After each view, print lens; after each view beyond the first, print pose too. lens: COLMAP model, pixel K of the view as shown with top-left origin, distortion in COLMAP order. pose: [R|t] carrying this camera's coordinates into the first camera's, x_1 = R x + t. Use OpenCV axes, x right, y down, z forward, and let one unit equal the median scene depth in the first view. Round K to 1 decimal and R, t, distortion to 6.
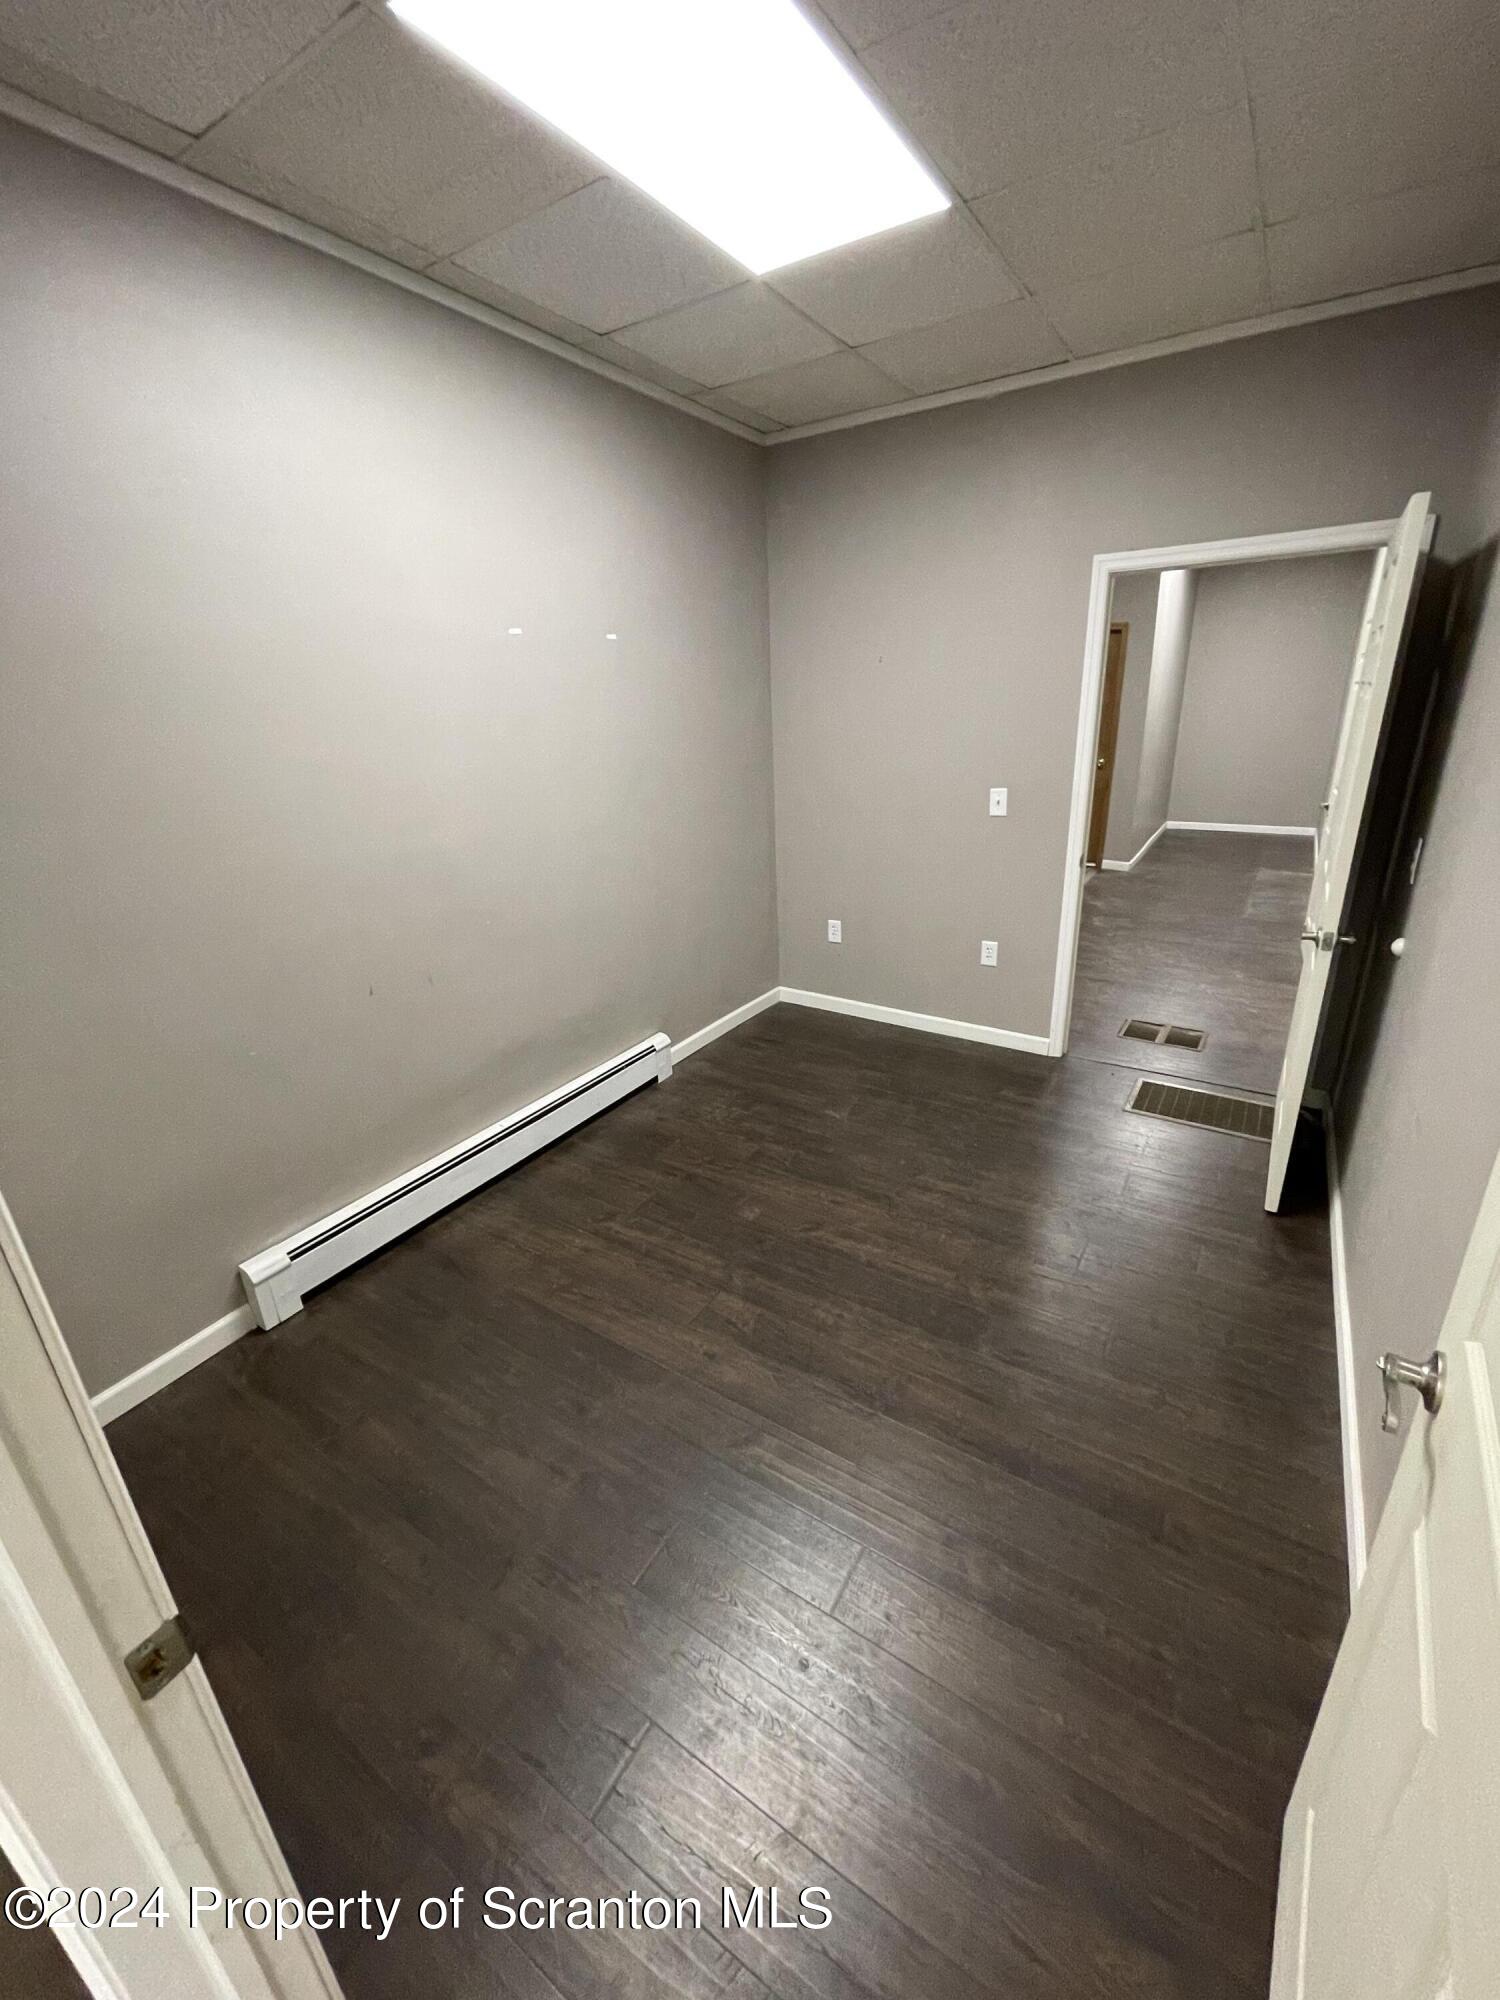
lens RADIAL K [[809.1, 0, 747.5], [0, 809.1, 1007.7], [0, 0, 1]] dist [0.003675, -0.002403]
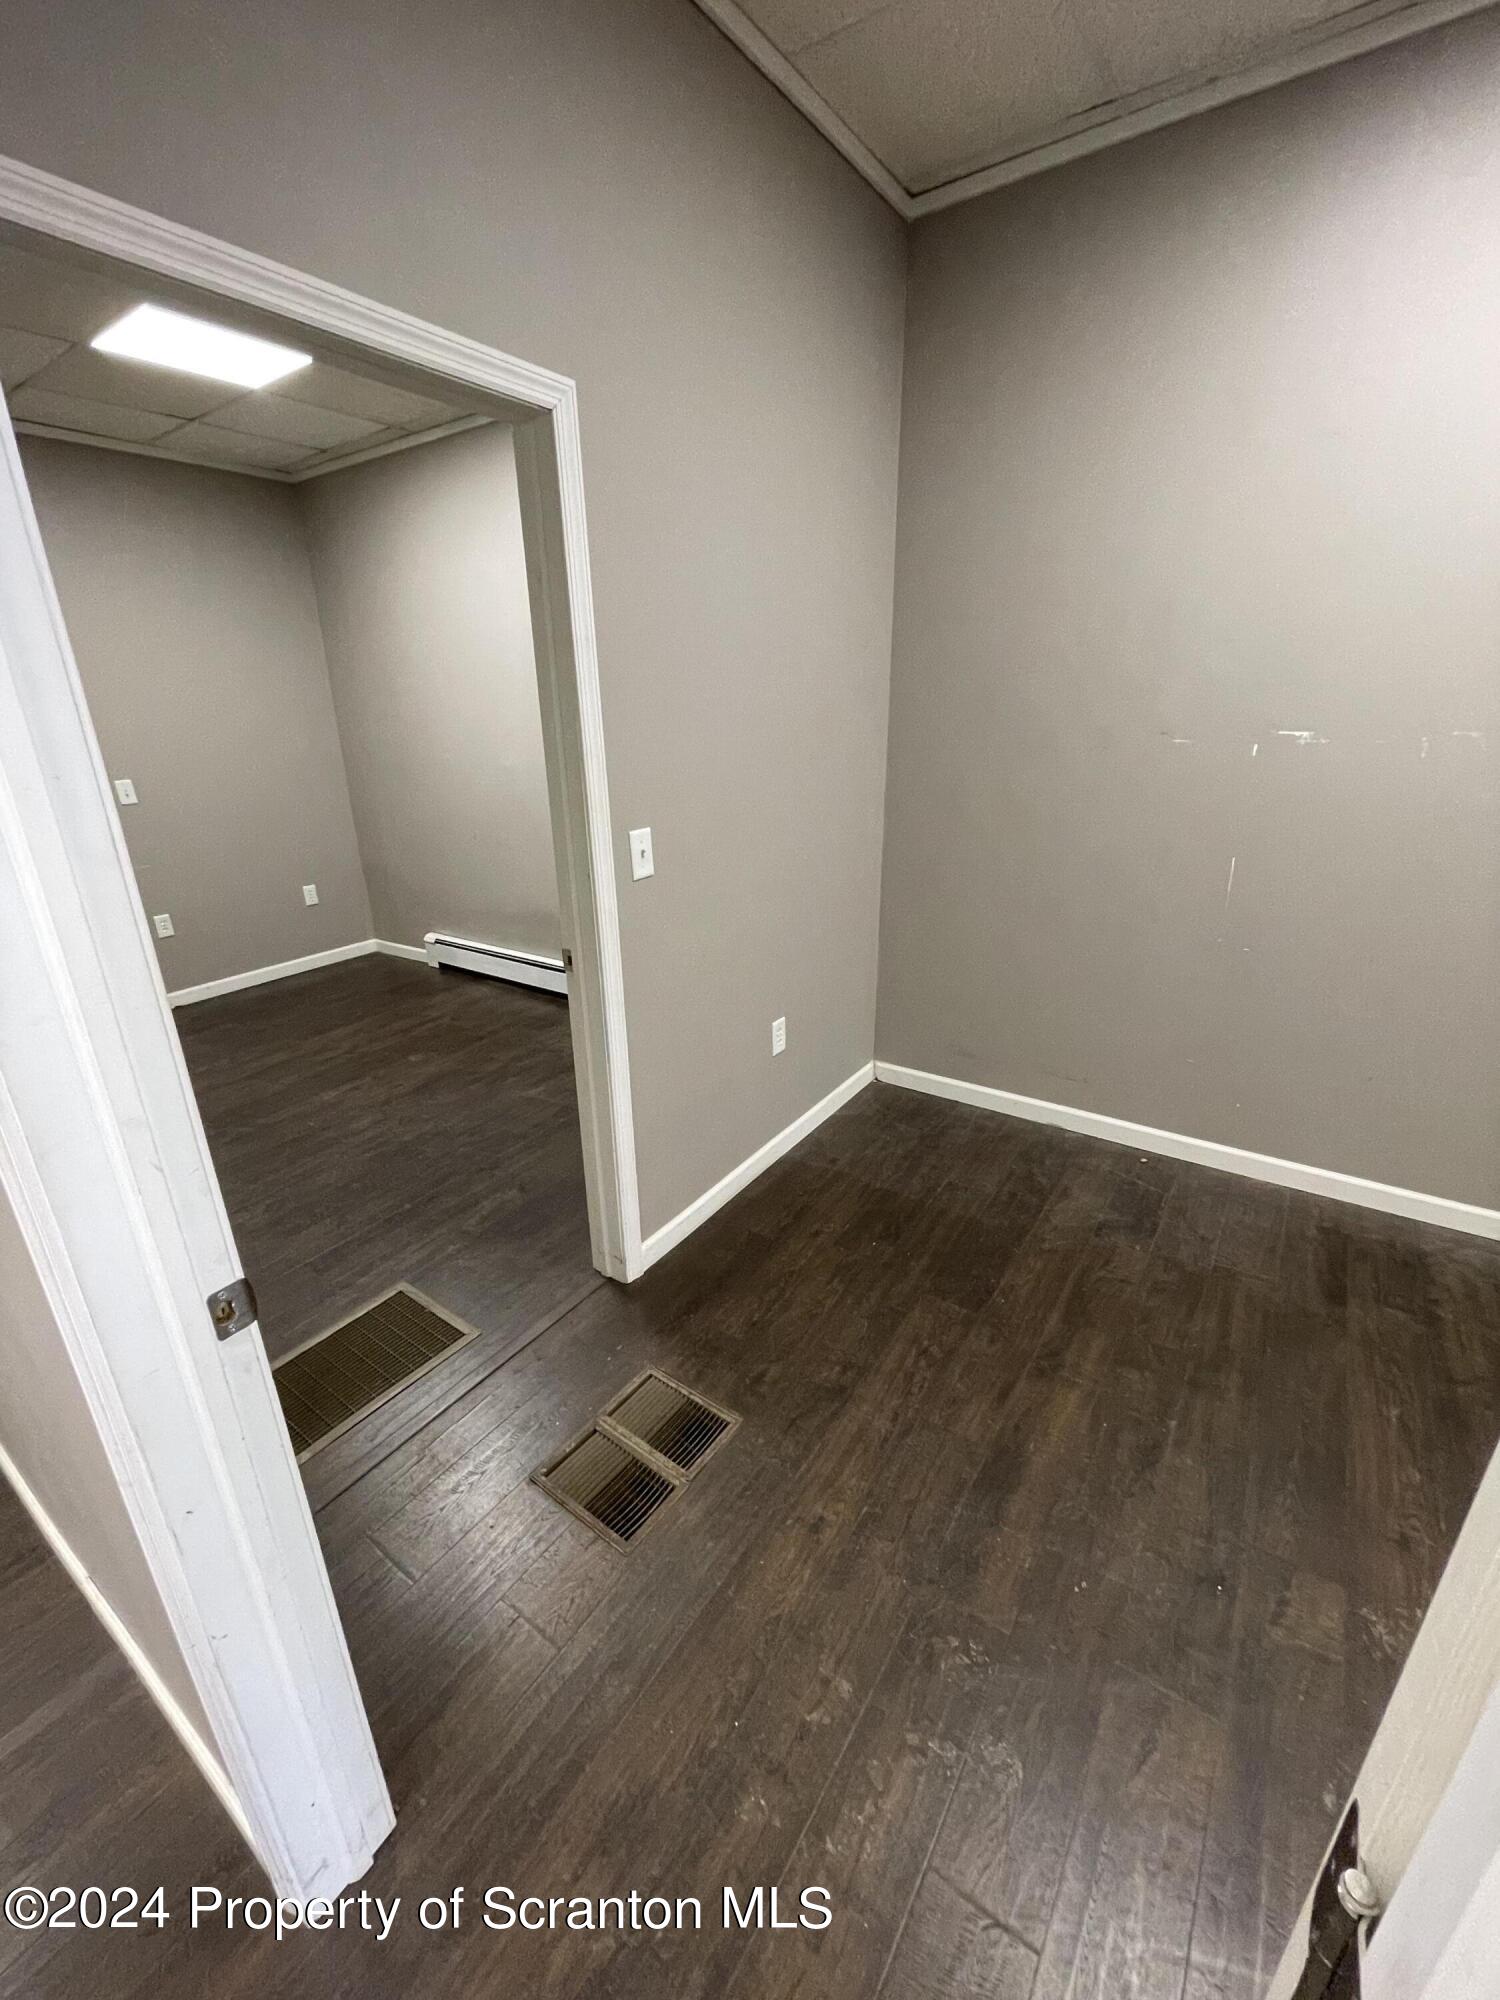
lens RADIAL K [[809.1, 0, 748.3], [0, 809.1, 1002.4], [0, 0, 1]] dist [0.003675, -0.002403]
pose [[-0.051399, 0.379882, -0.923606, 1.064291], [-0.324248, 0.868378, 0.375211, -0.462767], [0.944575, 0.318763, 0.078543, 1.234329]]
